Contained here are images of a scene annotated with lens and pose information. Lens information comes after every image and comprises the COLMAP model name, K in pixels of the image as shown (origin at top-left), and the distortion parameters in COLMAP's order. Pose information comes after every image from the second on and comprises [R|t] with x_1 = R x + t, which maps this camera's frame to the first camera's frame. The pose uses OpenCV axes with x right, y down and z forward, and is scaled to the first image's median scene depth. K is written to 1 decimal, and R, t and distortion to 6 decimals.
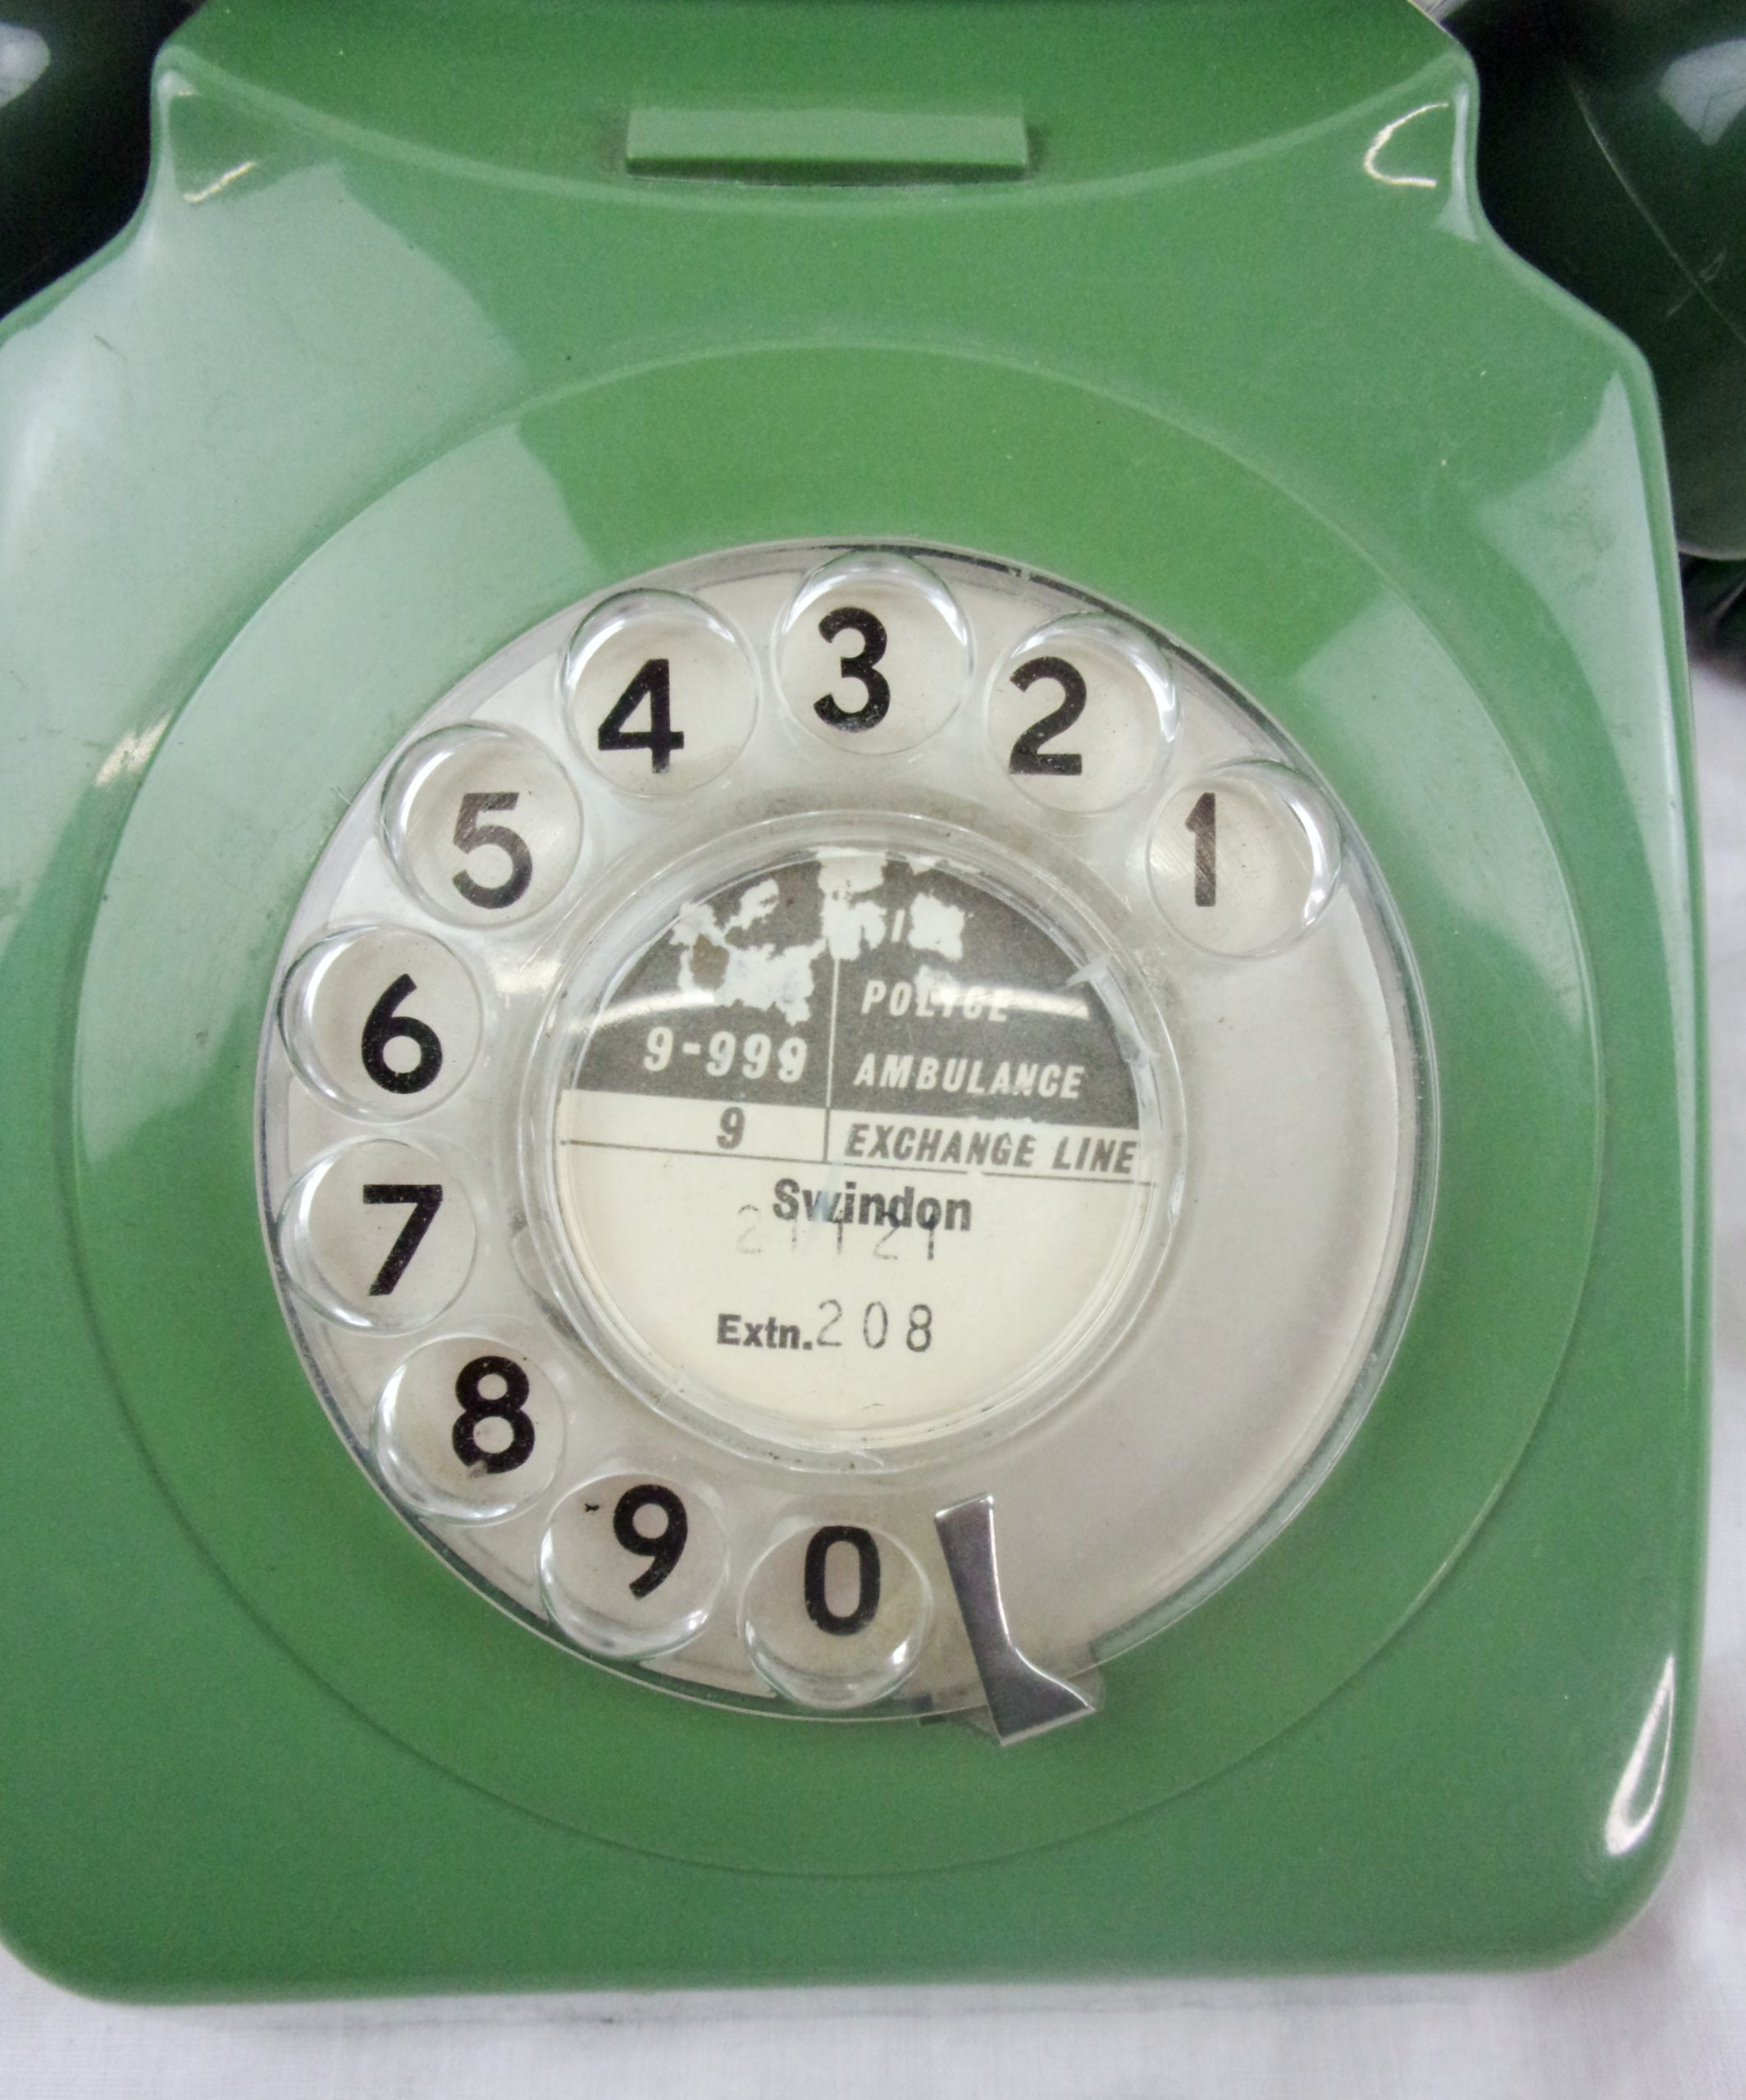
lens RADIAL K [[1674.3, 0, 891.0], [0, 1674.3, 1062.0], [0, 0, 1]] dist [-0.030026, 0.011142]
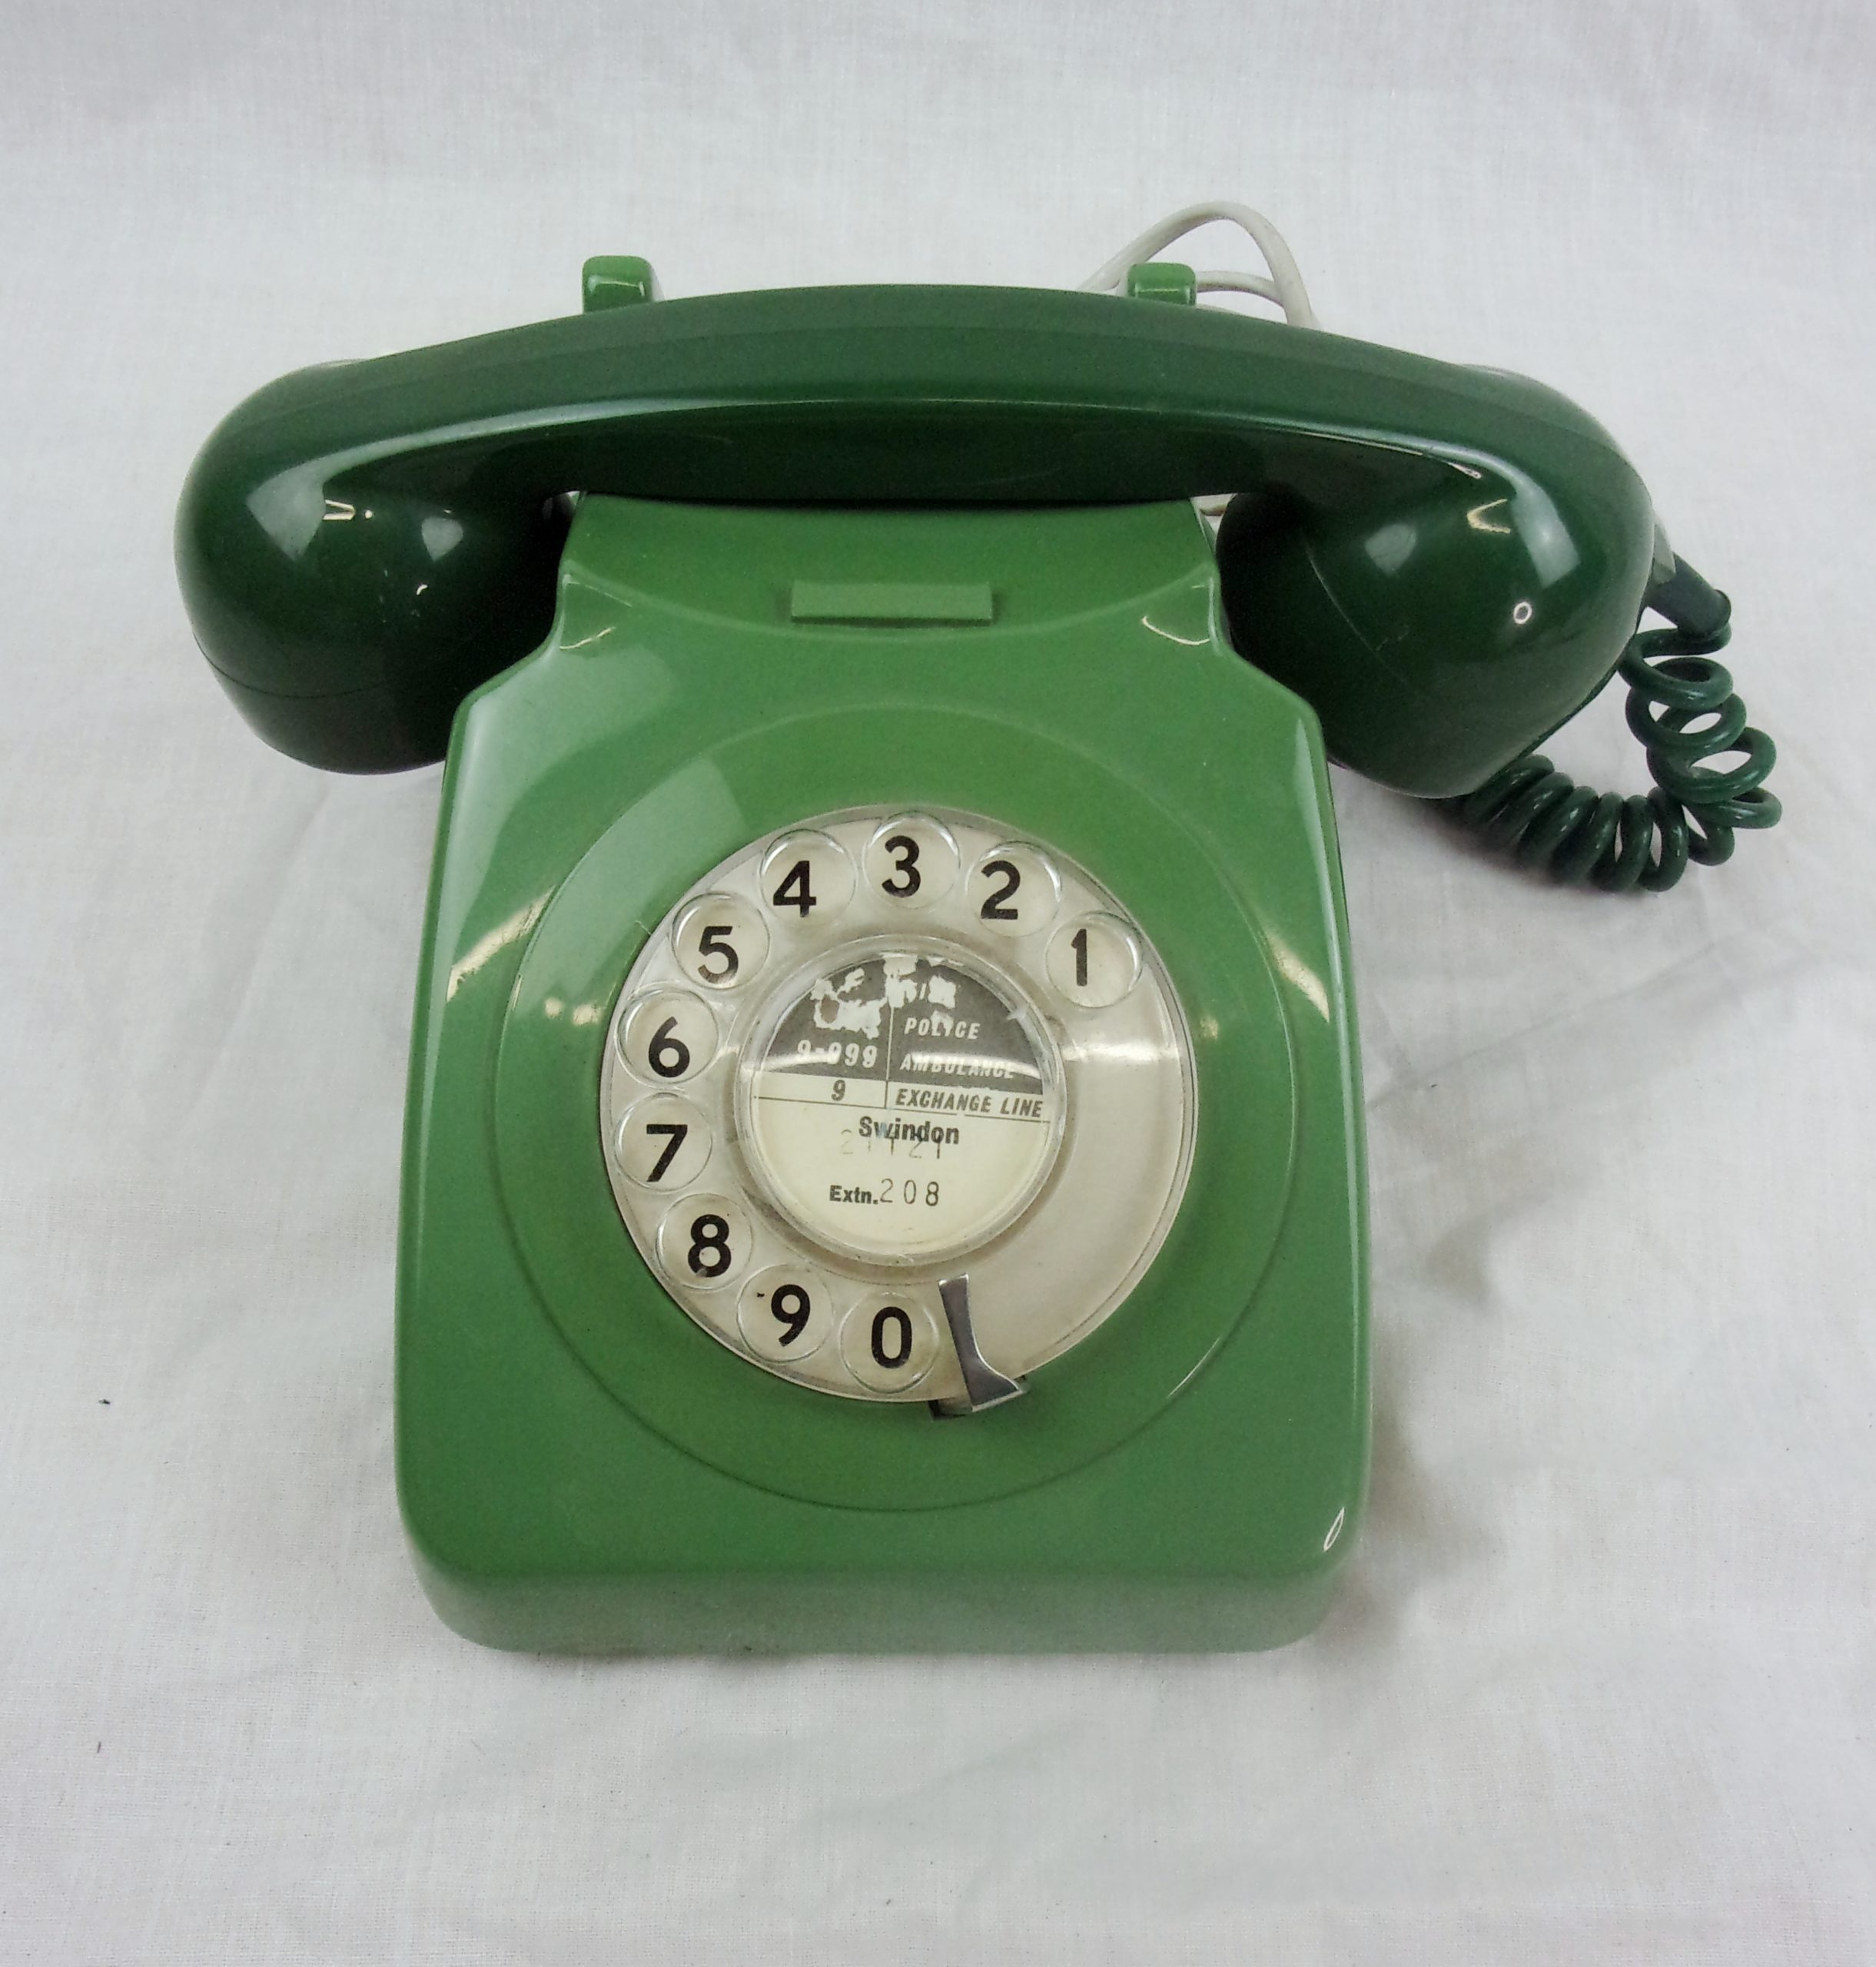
lens RADIAL K [[1839.4, 0, 932.6], [0, 1839.4, 981.6], [0, 0, 1]] dist [0.069437, 0.000000]
pose [[0.999950, 0.005766, -0.008169, 0.033309], [-0.007022, 0.986575, -0.163156, 0.265093], [0.007118, 0.163206, 0.986566, -1.172597]]
